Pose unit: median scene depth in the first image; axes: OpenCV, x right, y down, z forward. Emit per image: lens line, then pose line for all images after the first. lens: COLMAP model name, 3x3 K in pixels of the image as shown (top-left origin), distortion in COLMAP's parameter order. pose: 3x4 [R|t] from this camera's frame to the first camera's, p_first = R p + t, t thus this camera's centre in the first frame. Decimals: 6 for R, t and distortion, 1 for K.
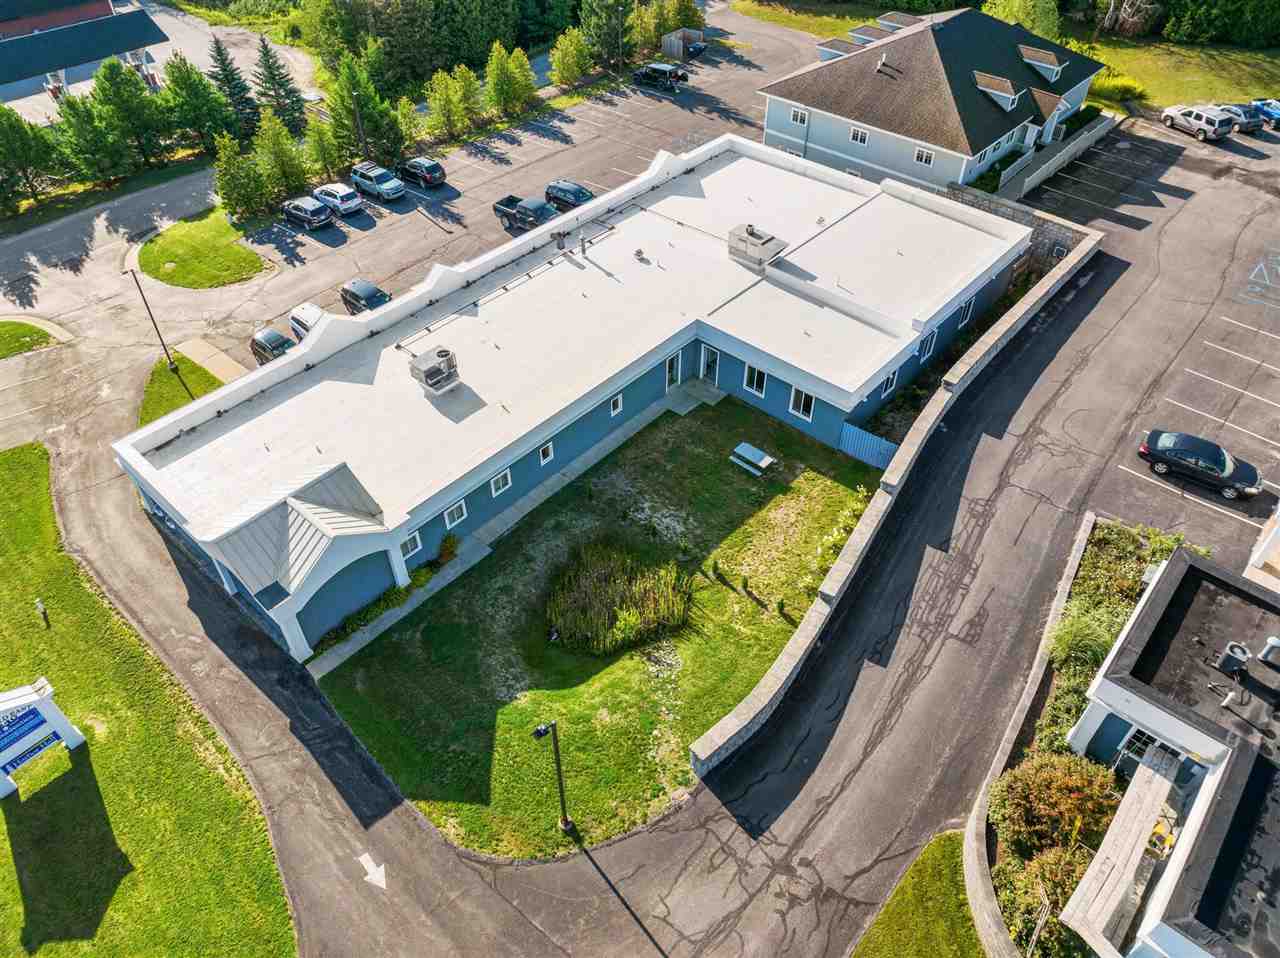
lens RADIAL K [[897.5, 0, 640.0], [0, 897.5, 479.0], [0, 0, 1]] dist [-0.040140, 0.000269]
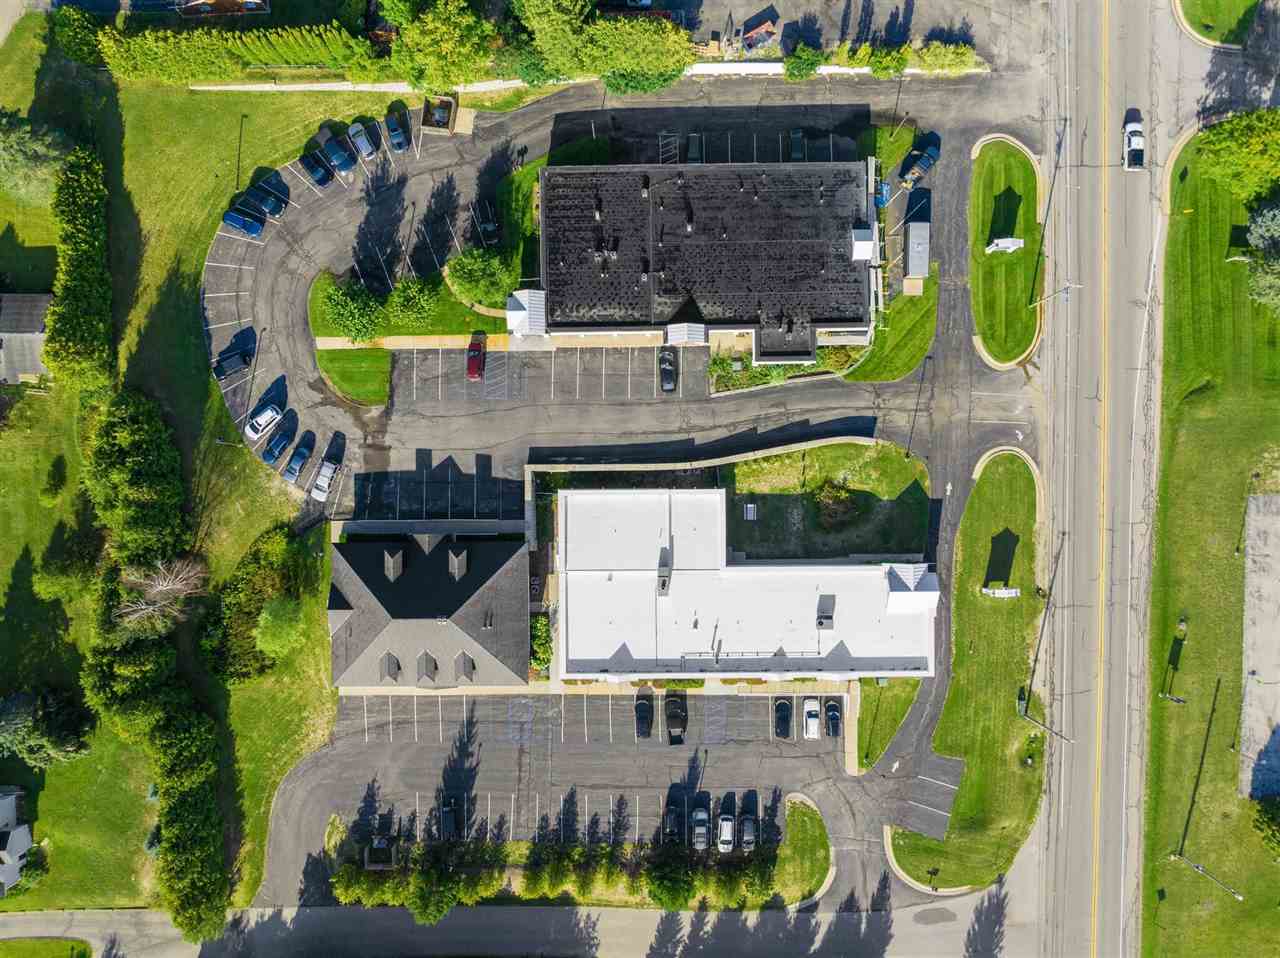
lens RADIAL K [[897.5, 0, 640.0], [0, 897.5, 479.0], [0, 0, 1]] dist [-0.040140, 0.000269]
pose [[-0.667520, -0.744567, 0.006088, 0.345769], [0.512438, -0.453449, 0.729240, -1.769424], [-0.540207, 0.489903, 0.684230, -0.539508]]
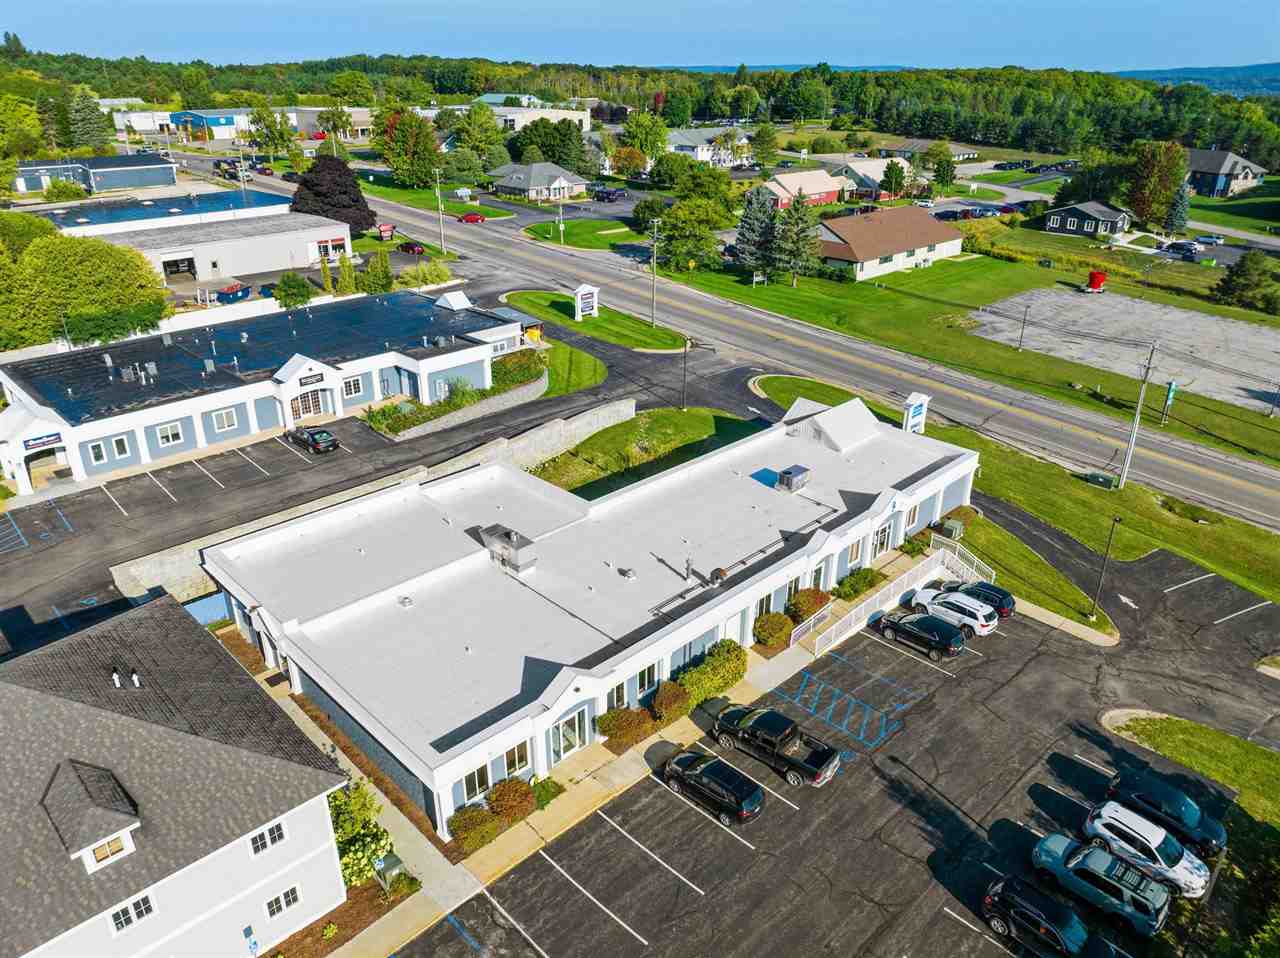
lens RADIAL K [[897.5, 0, 640.0], [0, 897.5, 479.0], [0, 0, 1]] dist [-0.040140, 0.000269]
pose [[-0.997959, -0.030878, 0.055890, -0.065850], [0.040459, 0.371363, 0.927606, -1.230382], [-0.049398, 0.927974, -0.369356, 1.332172]]
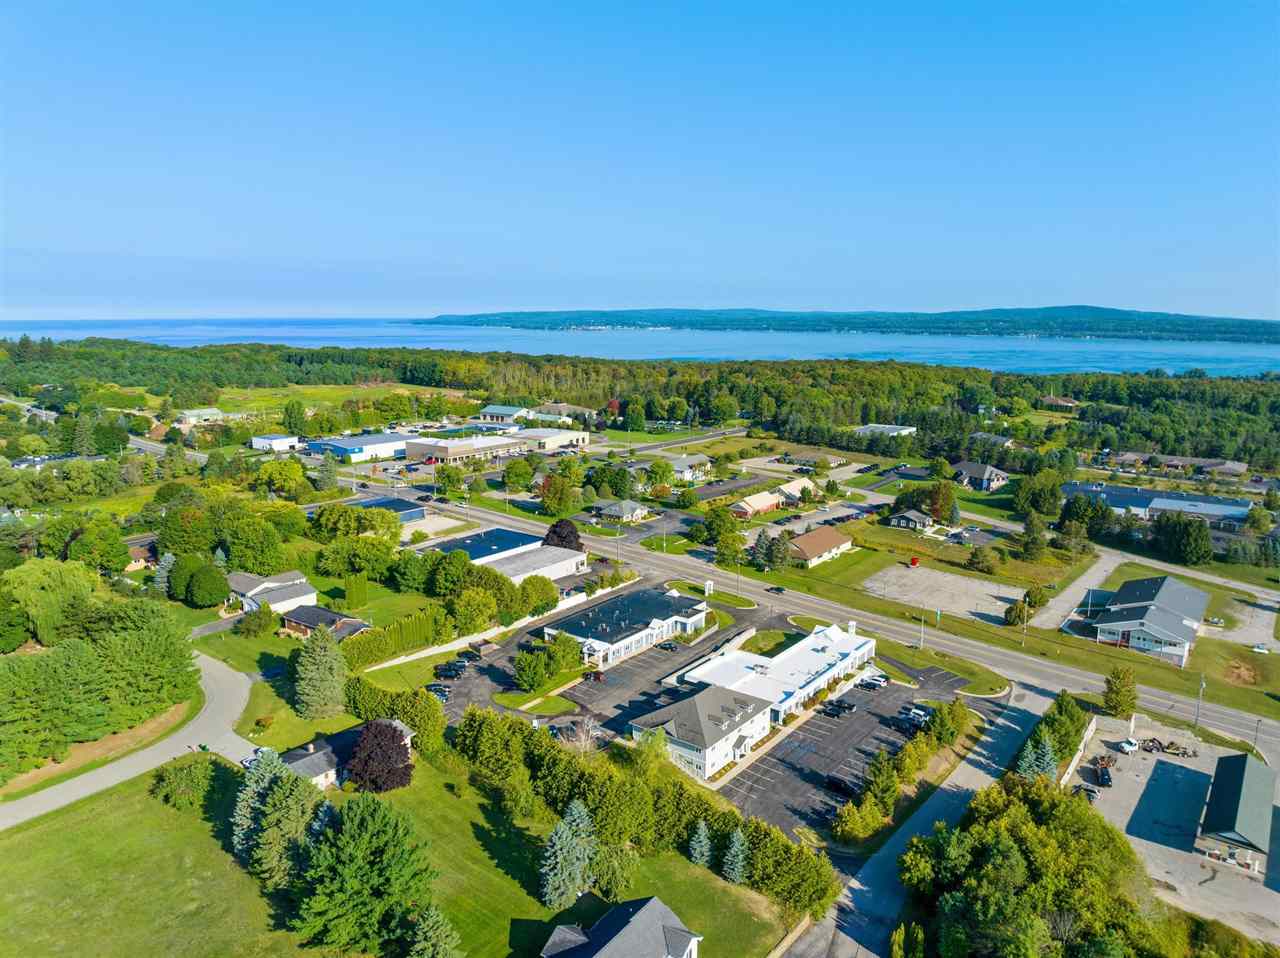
lens RADIAL K [[897.5, 0, 640.0], [0, 897.5, 479.0], [0, 0, 1]] dist [-0.040140, 0.000269]
pose [[-0.997229, 0.009150, -0.073824, 0.930119], [-0.054430, 0.586700, 0.807973, -3.816931], [0.050705, 0.809753, -0.584576, 2.590518]]
